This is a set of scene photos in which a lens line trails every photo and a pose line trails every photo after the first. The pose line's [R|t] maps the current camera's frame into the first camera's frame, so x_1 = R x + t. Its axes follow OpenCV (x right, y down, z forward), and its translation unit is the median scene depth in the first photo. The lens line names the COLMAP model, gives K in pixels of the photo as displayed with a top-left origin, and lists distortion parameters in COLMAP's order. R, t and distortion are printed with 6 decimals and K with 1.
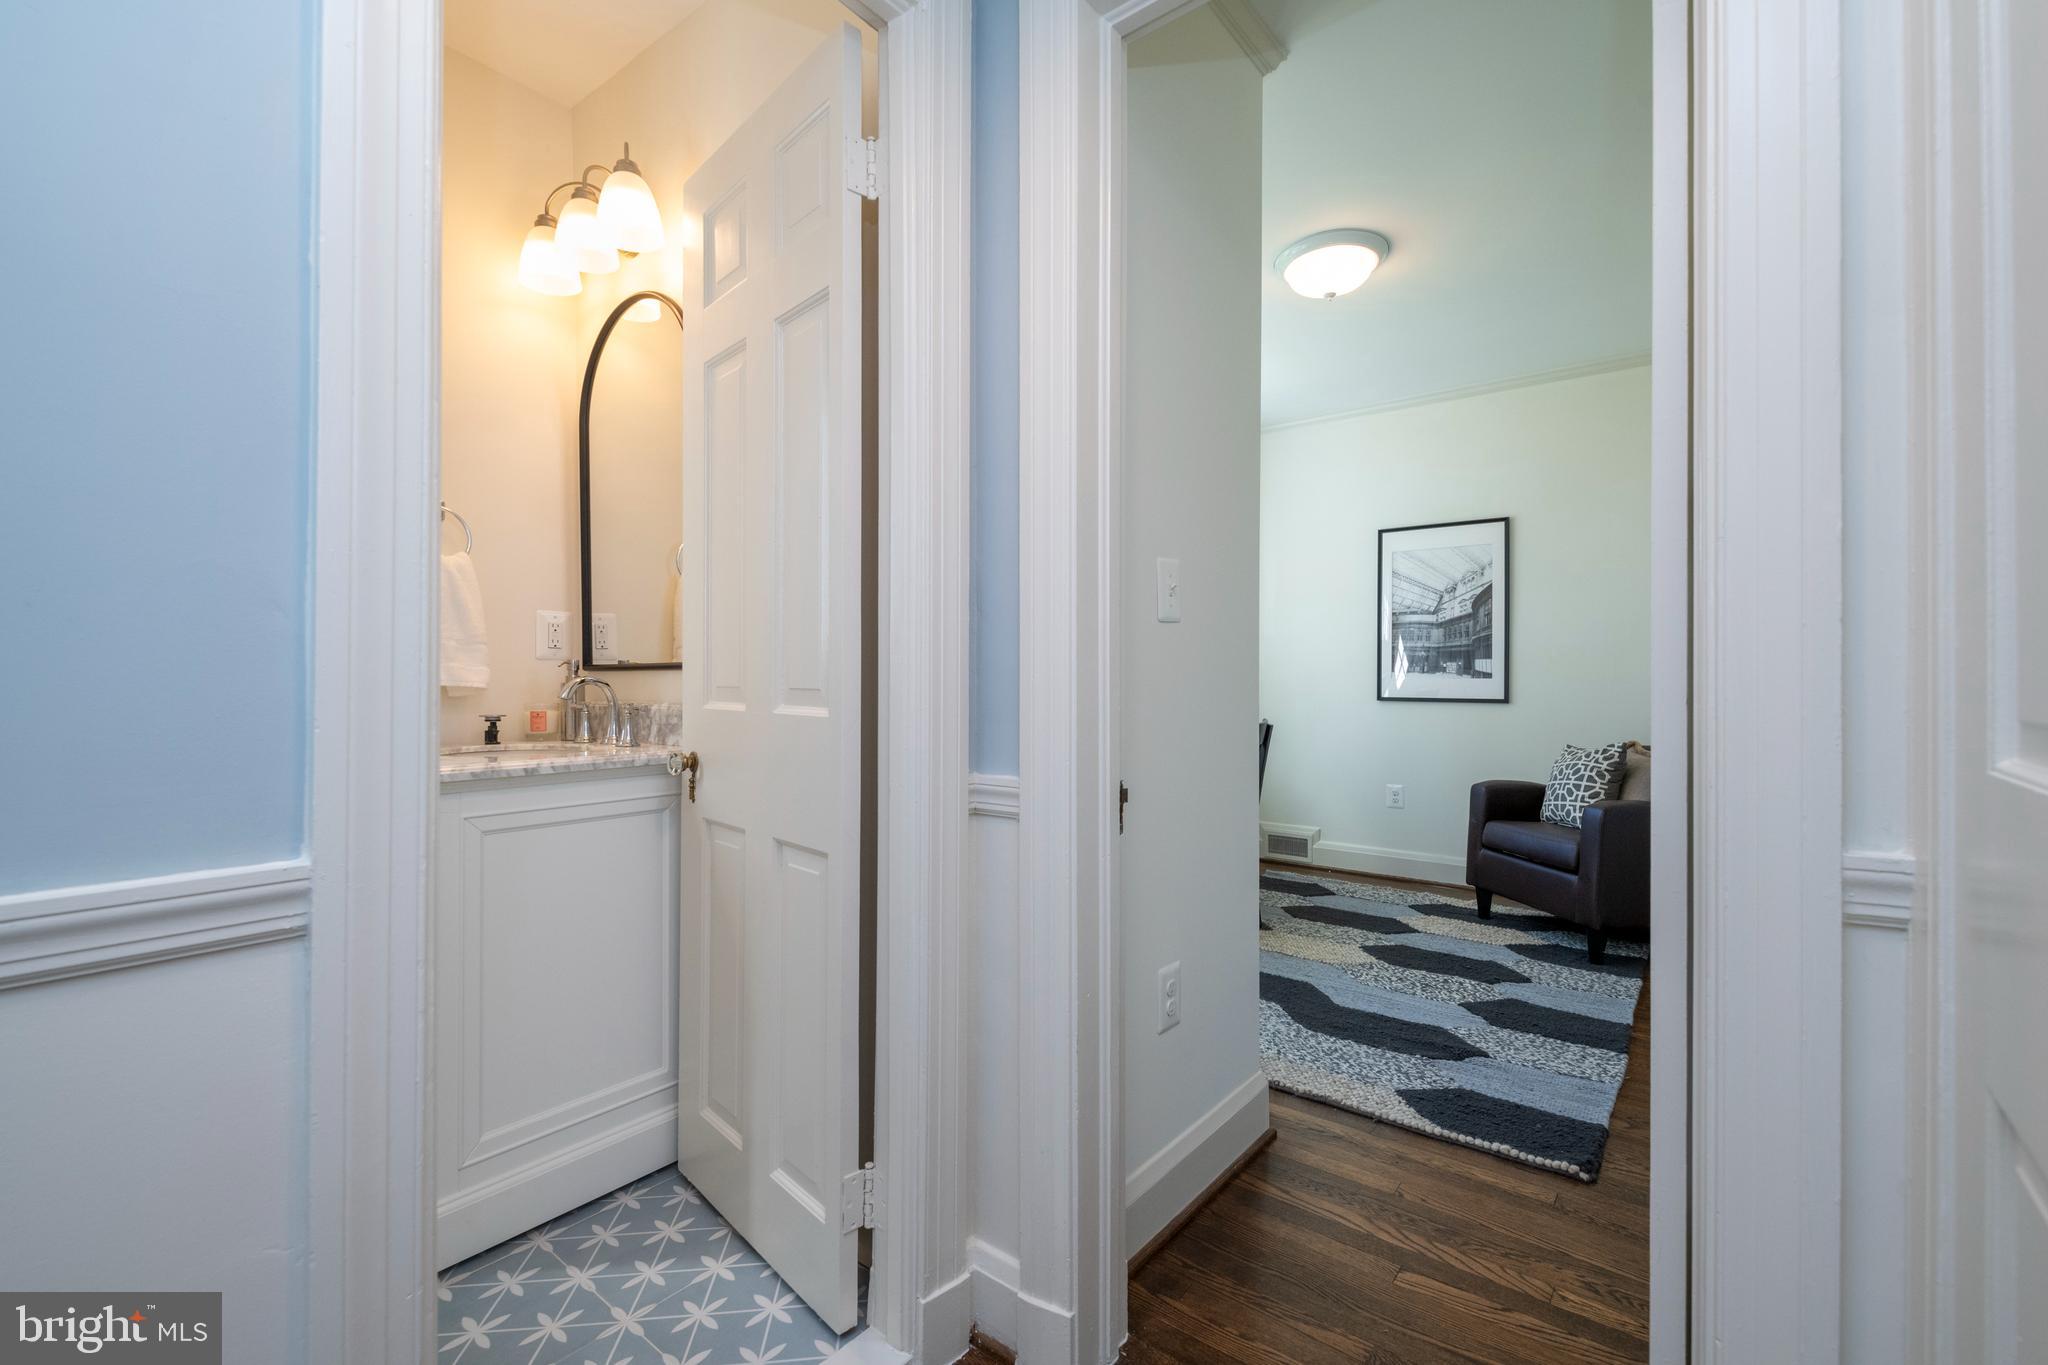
lens RADIAL K [[875.5, 0, 1022.3], [0, 875.5, 678.4], [0, 0, 1]] dist [0.002555, -0.001010]
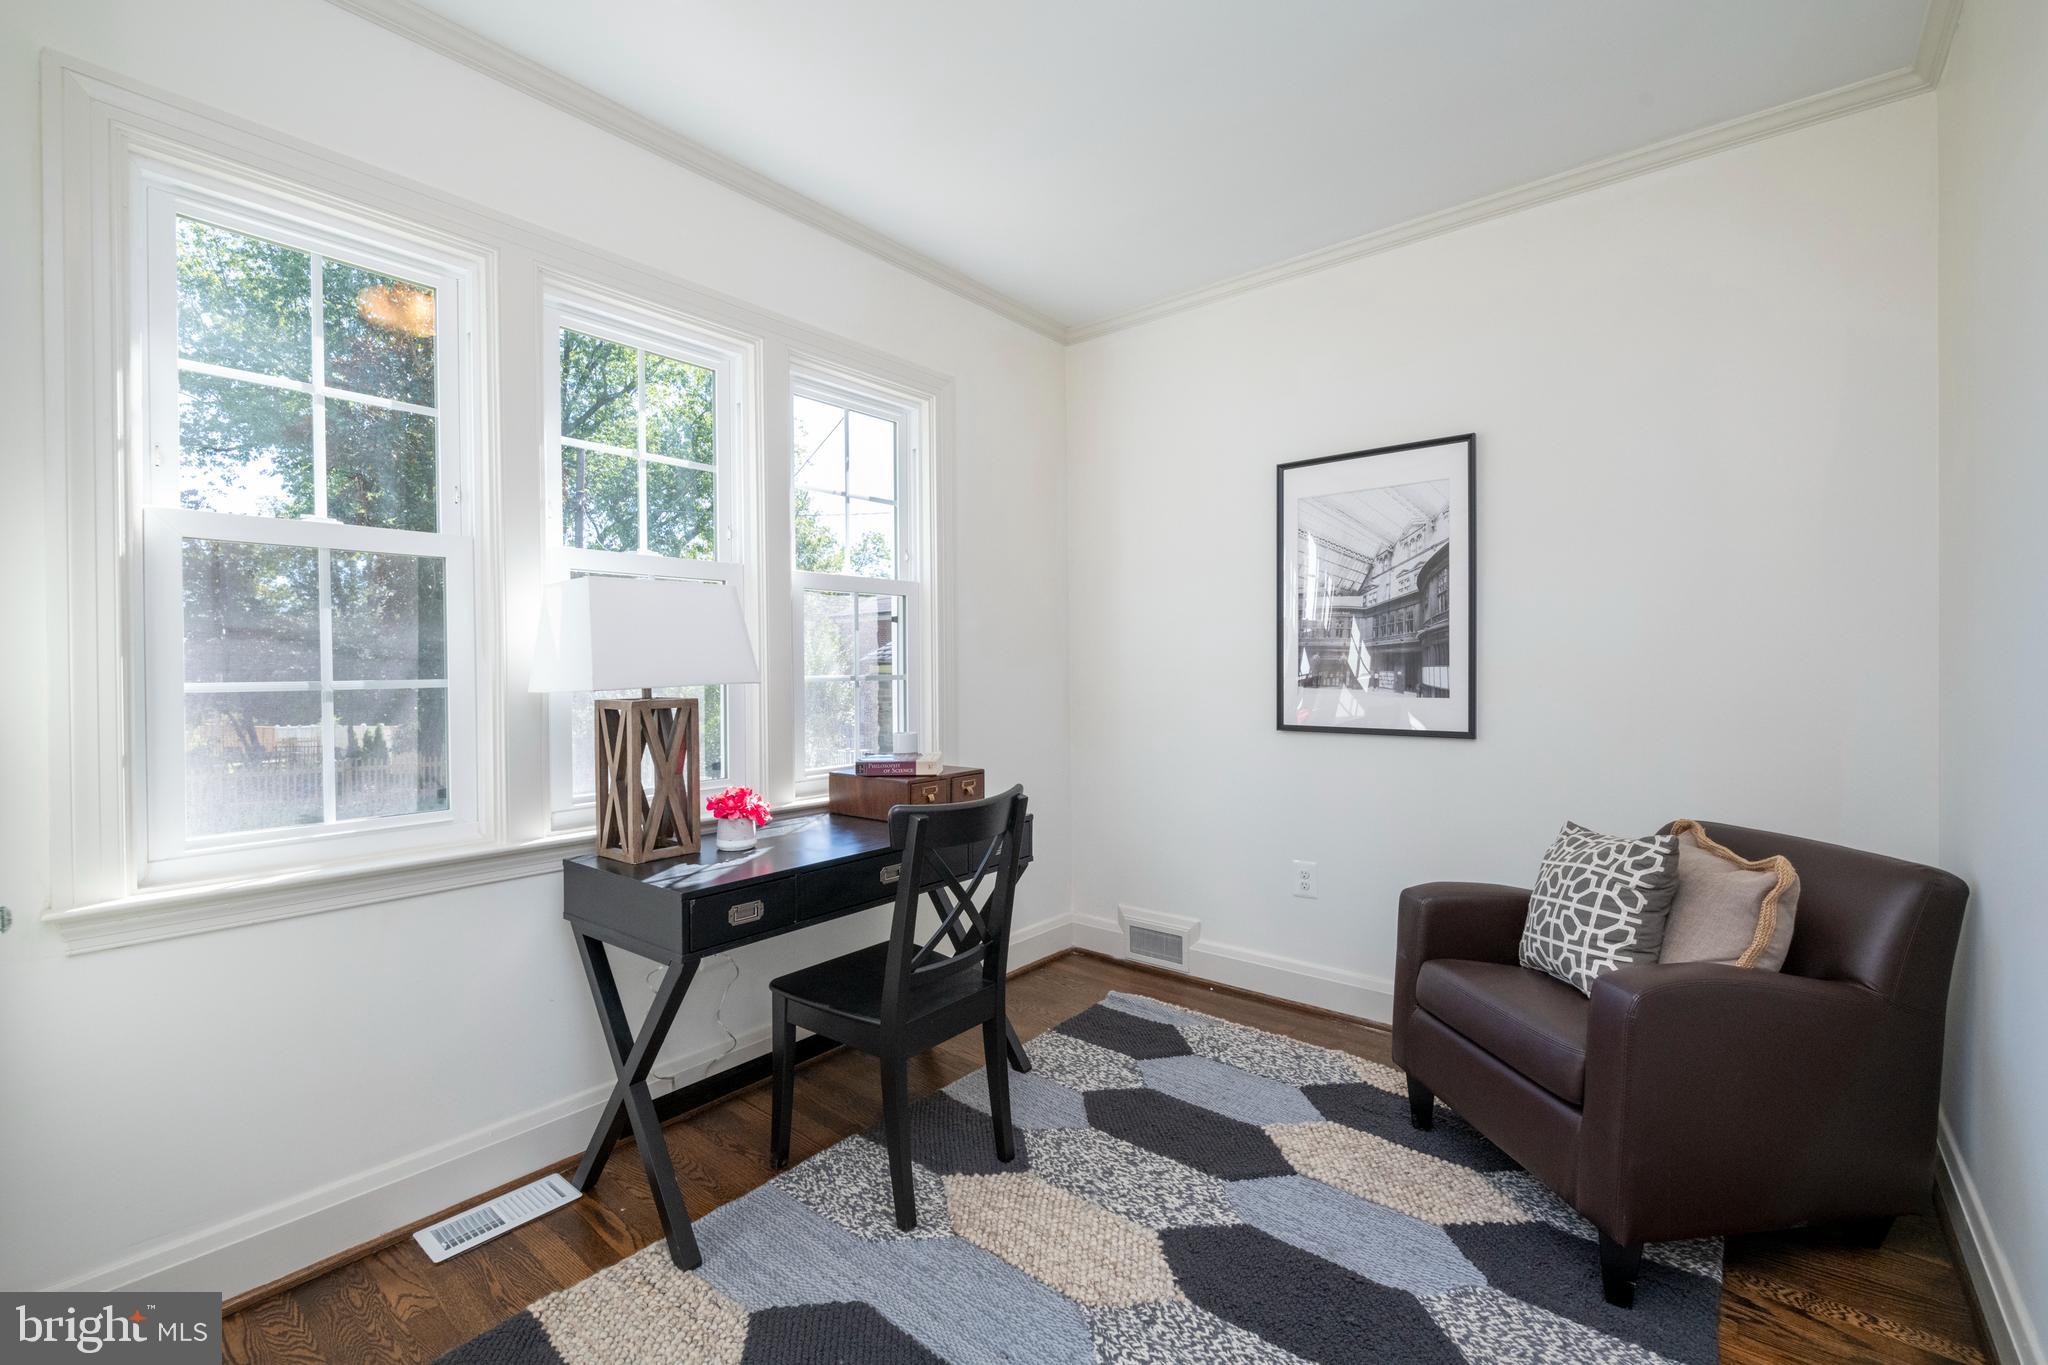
lens RADIAL K [[875.5, 0, 1026.6], [0, 875.5, 679.3], [0, 0, 1]] dist [0.002555, -0.001010]
pose [[0.999763, -0.010932, -0.018844, 0.309666], [0.011184, 0.999848, 0.013342, -0.030456], [0.018695, -0.013550, 0.999733, 0.468141]]
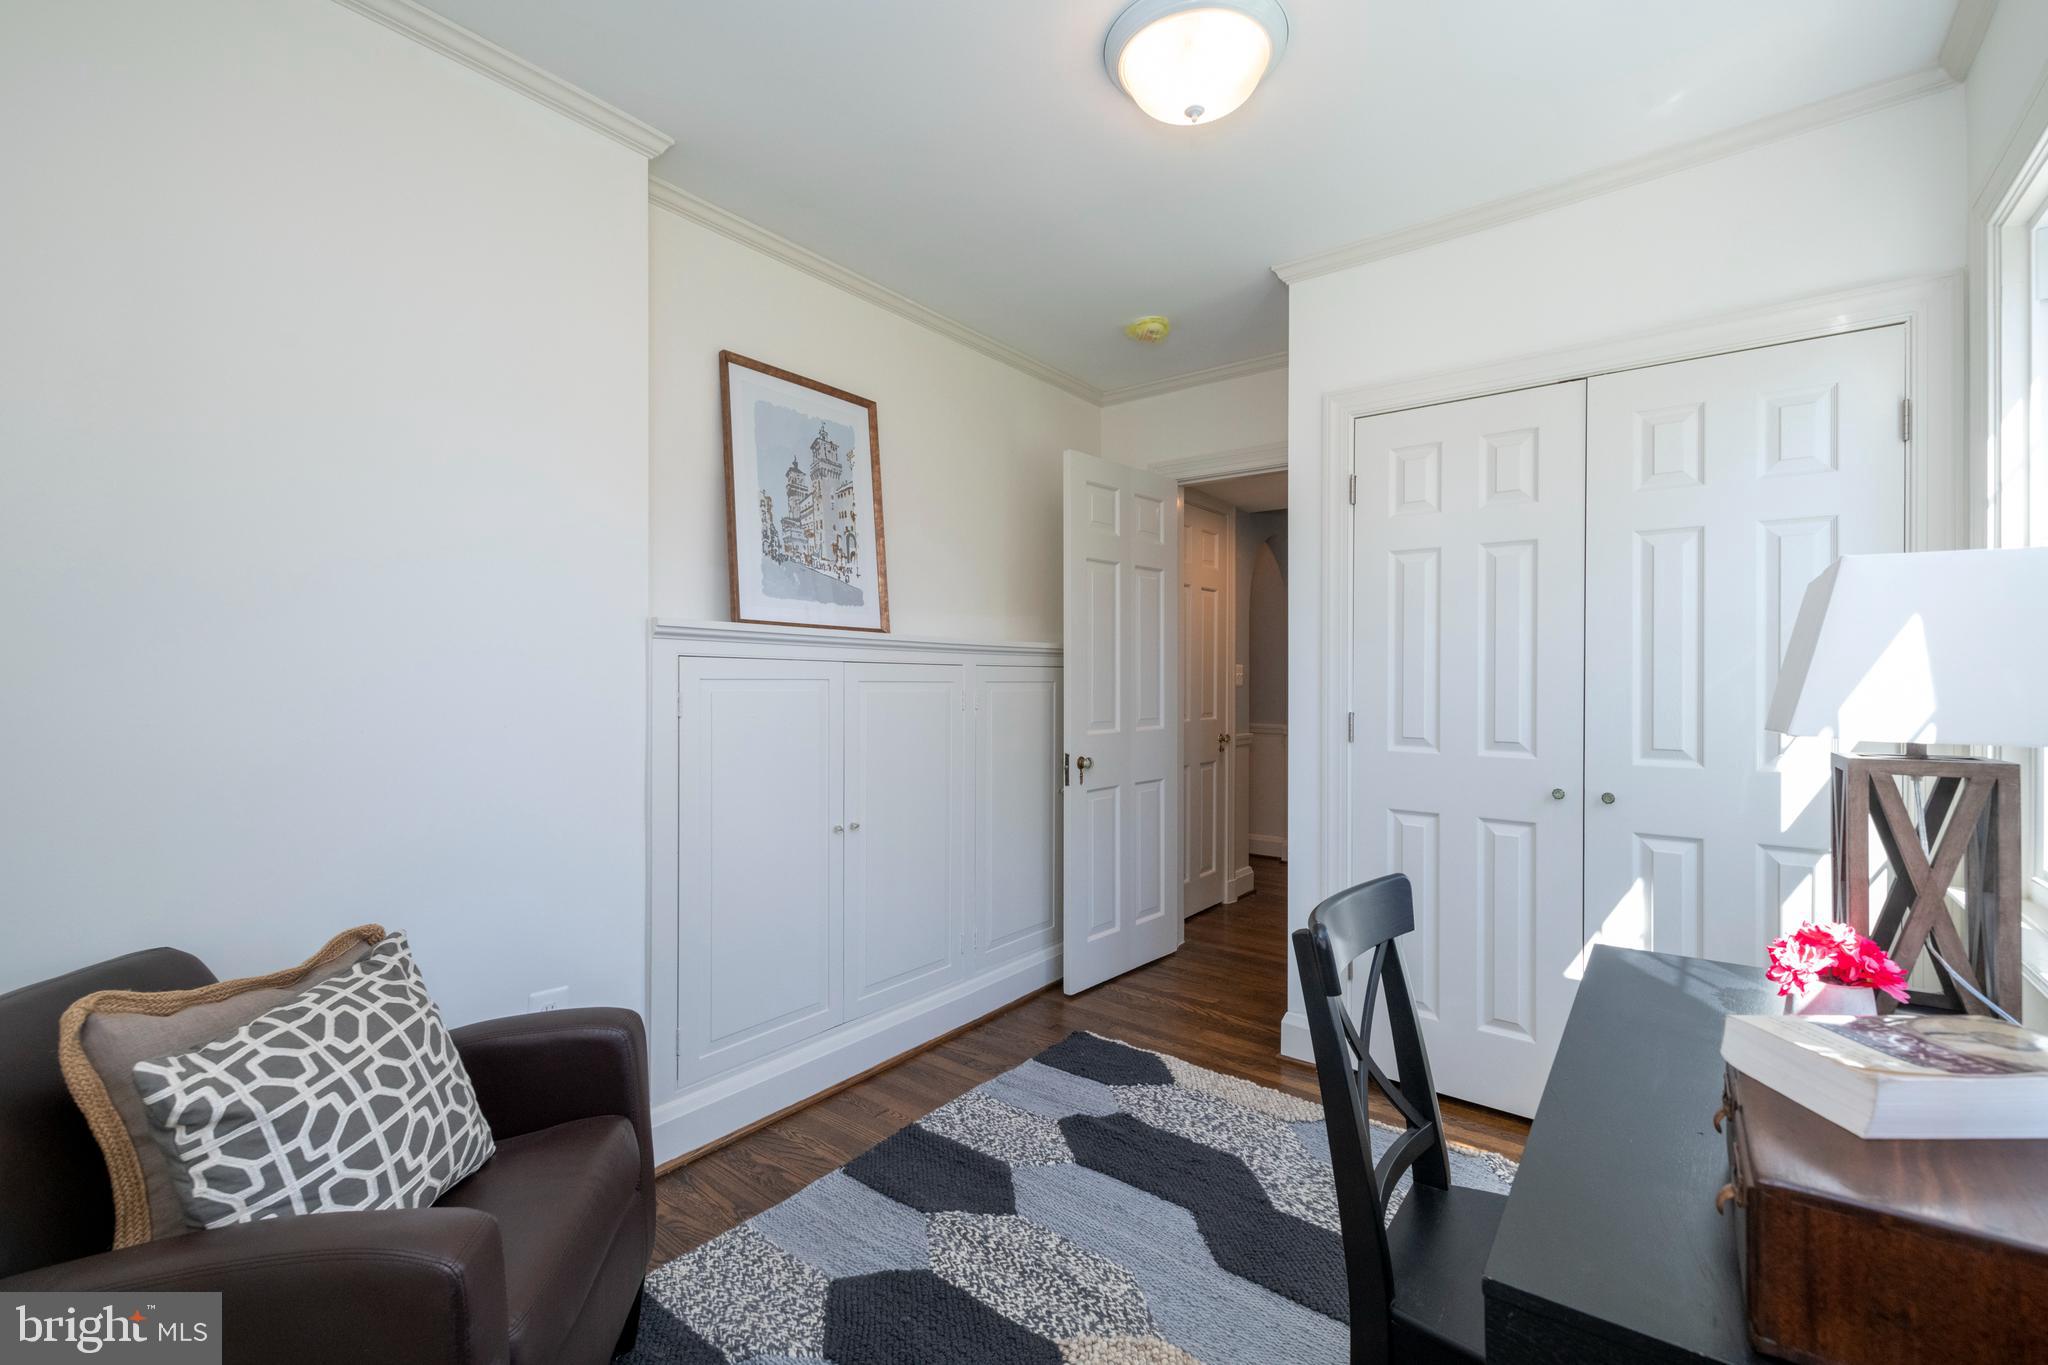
lens RADIAL K [[875.5, 0, 1023.5], [0, 875.5, 684.2], [0, 0, 1]] dist [0.002555, -0.001010]
pose [[-0.999949, -0.010053, 0.000564, 0.403967], [-0.010051, 0.999943, 0.003461, -0.038574], [-0.000599, 0.003455, -0.999994, 1.382326]]
